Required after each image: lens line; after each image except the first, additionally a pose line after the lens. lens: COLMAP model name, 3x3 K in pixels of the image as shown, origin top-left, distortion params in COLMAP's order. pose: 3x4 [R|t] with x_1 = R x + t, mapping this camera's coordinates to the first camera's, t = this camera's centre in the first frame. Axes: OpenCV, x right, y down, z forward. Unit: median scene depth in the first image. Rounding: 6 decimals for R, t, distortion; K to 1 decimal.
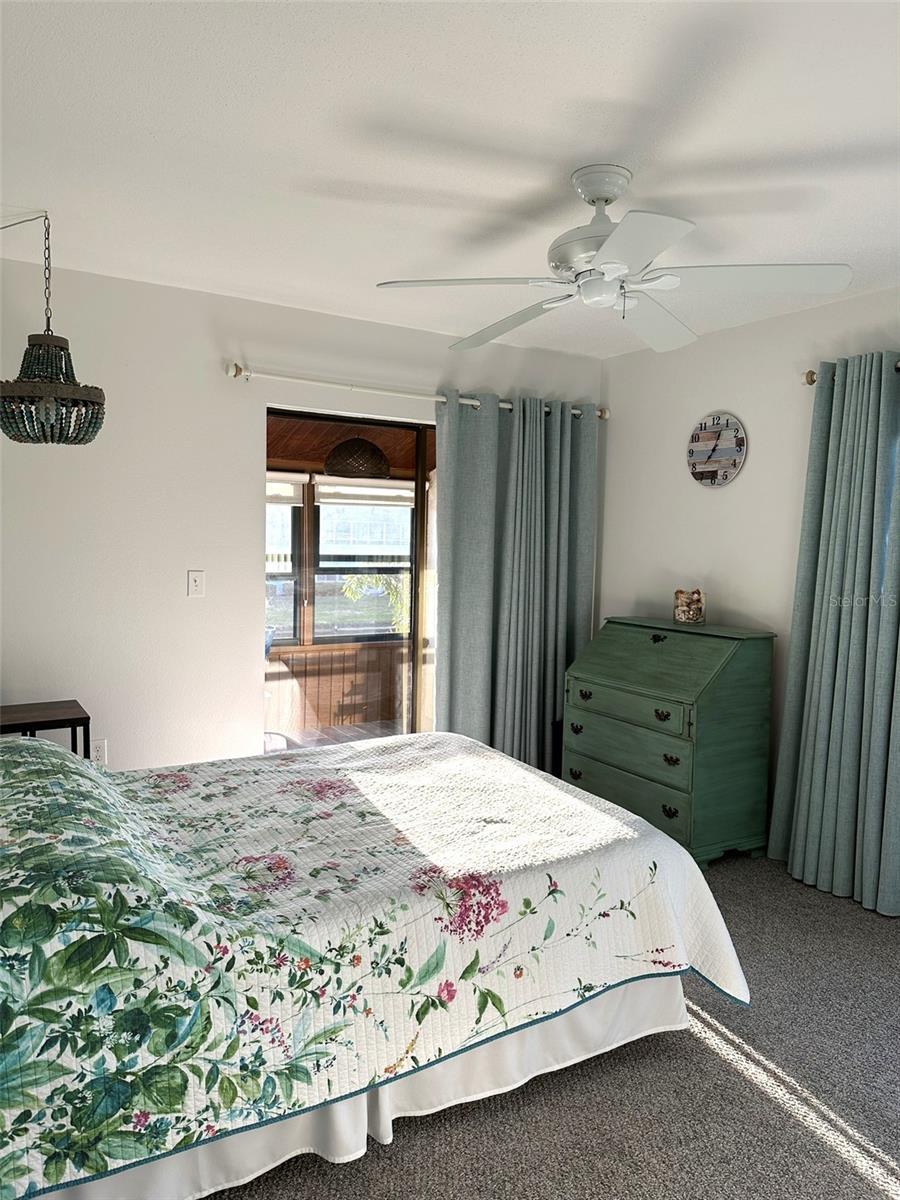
lens RADIAL K [[822.8, 0, 450.0], [0, 822.8, 600.0], [0, 0, 1]] dist [0.002360, -0.063676]
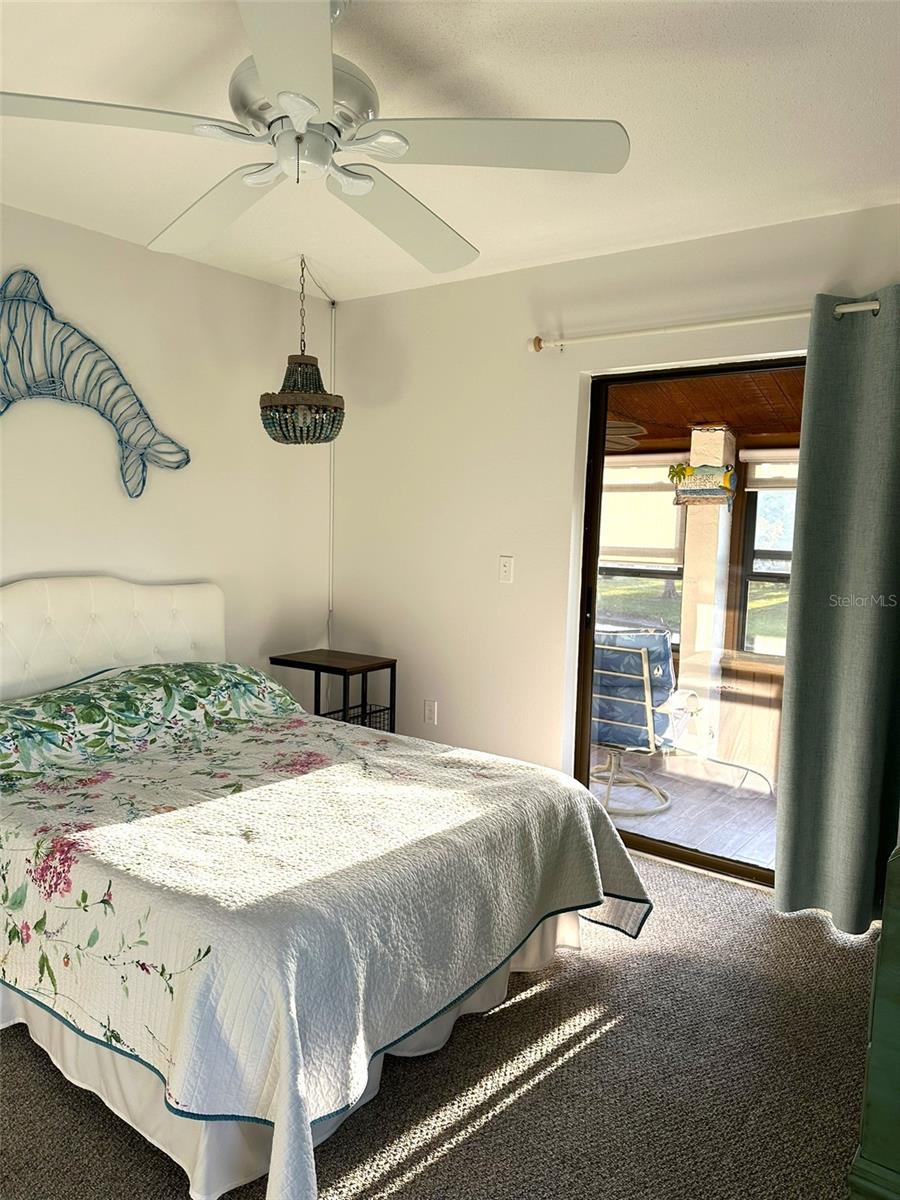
lens RADIAL K [[847.6, 0, 450.0], [0, 847.6, 600.0], [0, 0, 1]] dist [0.142688, -0.208878]
pose [[0.372526, 0.086156, -0.924014, 0.901763], [-0.092015, 0.994204, 0.055604, -0.048377], [0.923449, 0.064309, 0.378294, 0.786579]]
